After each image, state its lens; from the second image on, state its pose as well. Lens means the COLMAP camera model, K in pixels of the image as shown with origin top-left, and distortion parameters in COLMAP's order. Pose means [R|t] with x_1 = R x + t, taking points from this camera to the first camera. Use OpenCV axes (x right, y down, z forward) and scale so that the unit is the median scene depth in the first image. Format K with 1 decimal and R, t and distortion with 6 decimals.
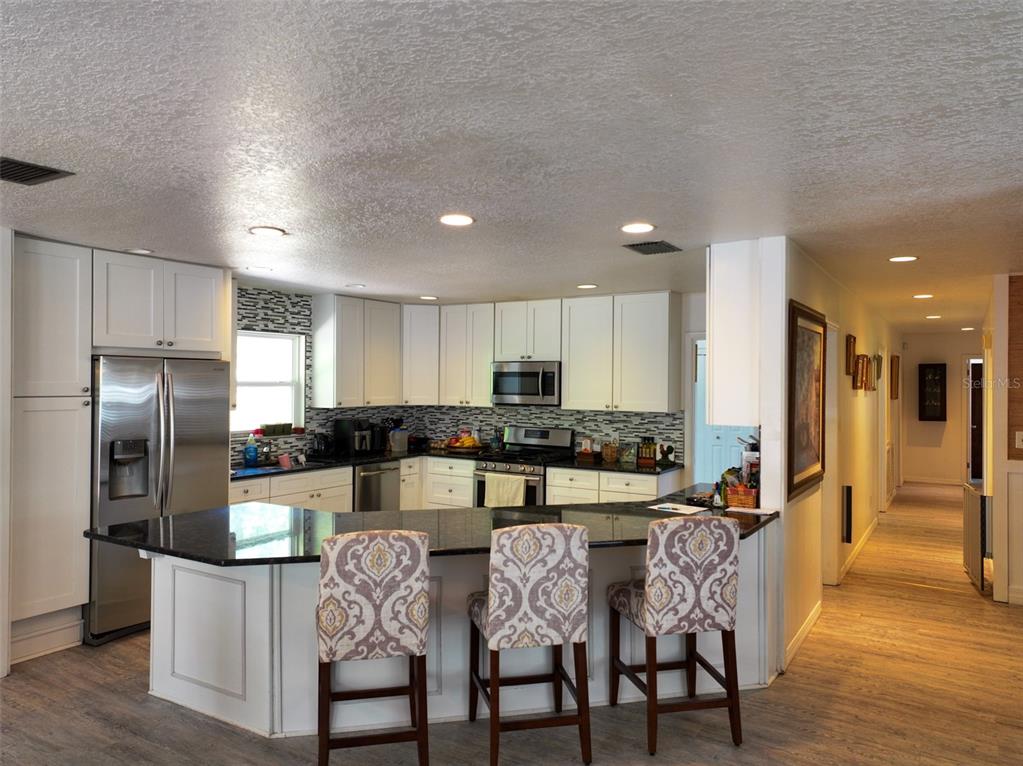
lens RADIAL K [[729.0, 0, 506.2], [0, 729.0, 388.1], [0, 0, 1]] dist [0.027690, 0.008034]
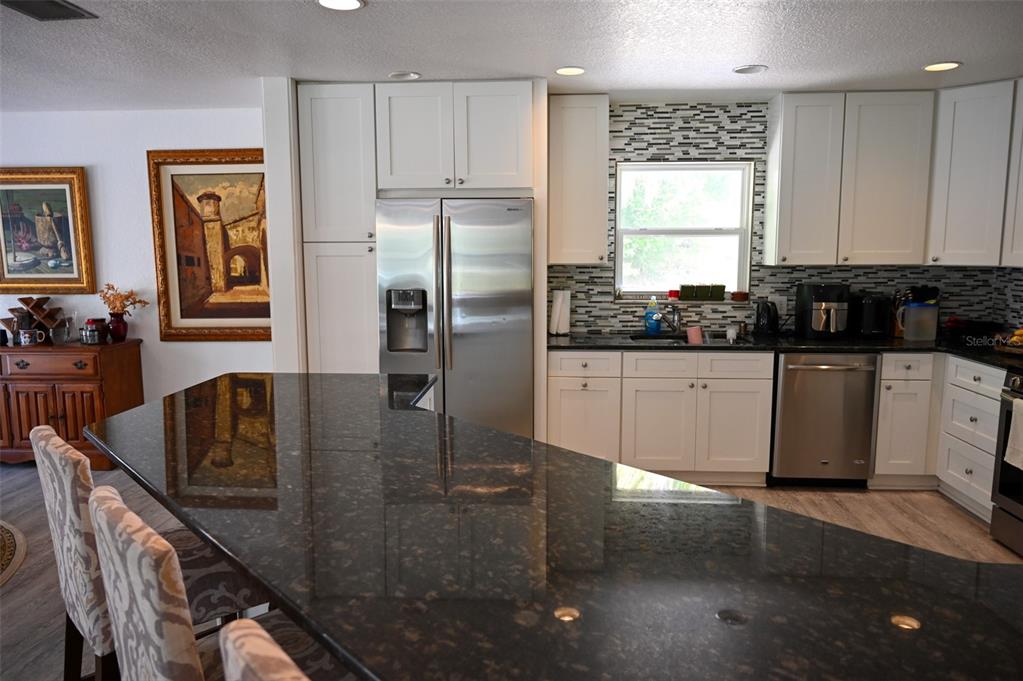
lens RADIAL K [[710.4, 0, 512.8], [0, 710.4, 343.9], [0, 0, 1]] dist [-0.004691, -0.000712]
pose [[0.477190, 0.108122, -0.872123, 0.238110], [-0.002936, 0.992593, 0.121451, 0.020626], [0.878795, -0.055395, 0.473973, 0.476944]]
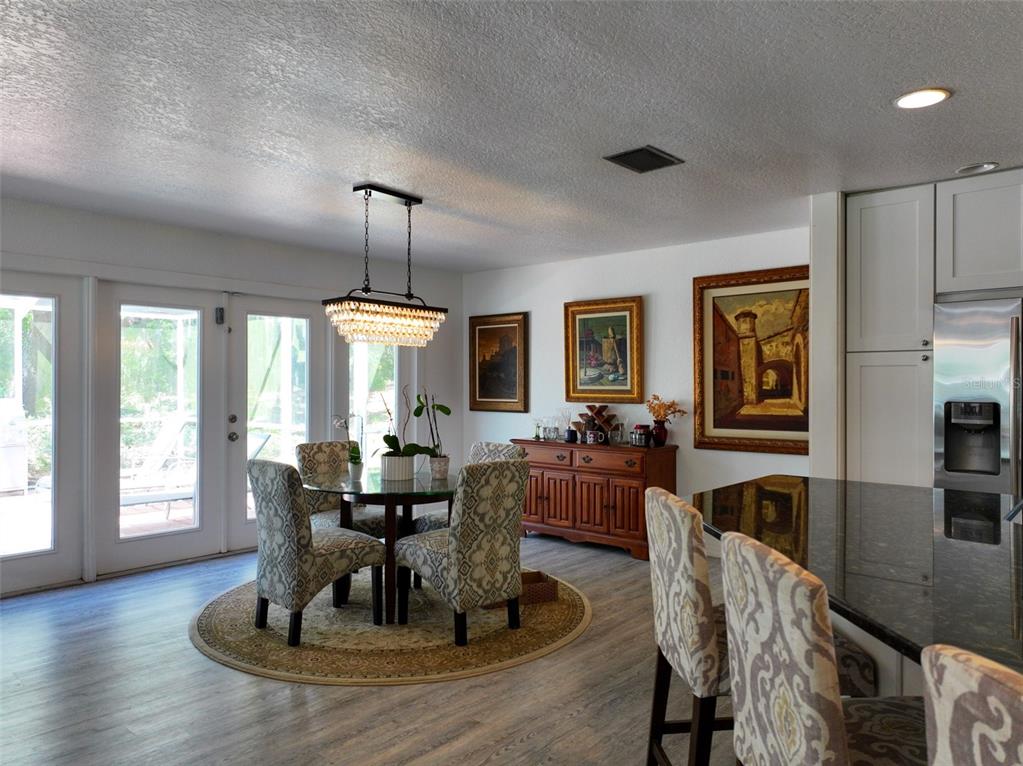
lens RADIAL K [[715.0, 0, 508.0], [0, 715.0, 382.7], [0, 0, 1]] dist [0.007442, -0.001179]
pose [[-0.166173, -0.007339, -0.986069, 0.252075], [-0.011063, 0.999923, -0.005577, 0.041220], [0.986035, 0.009982, -0.166241, 0.431128]]
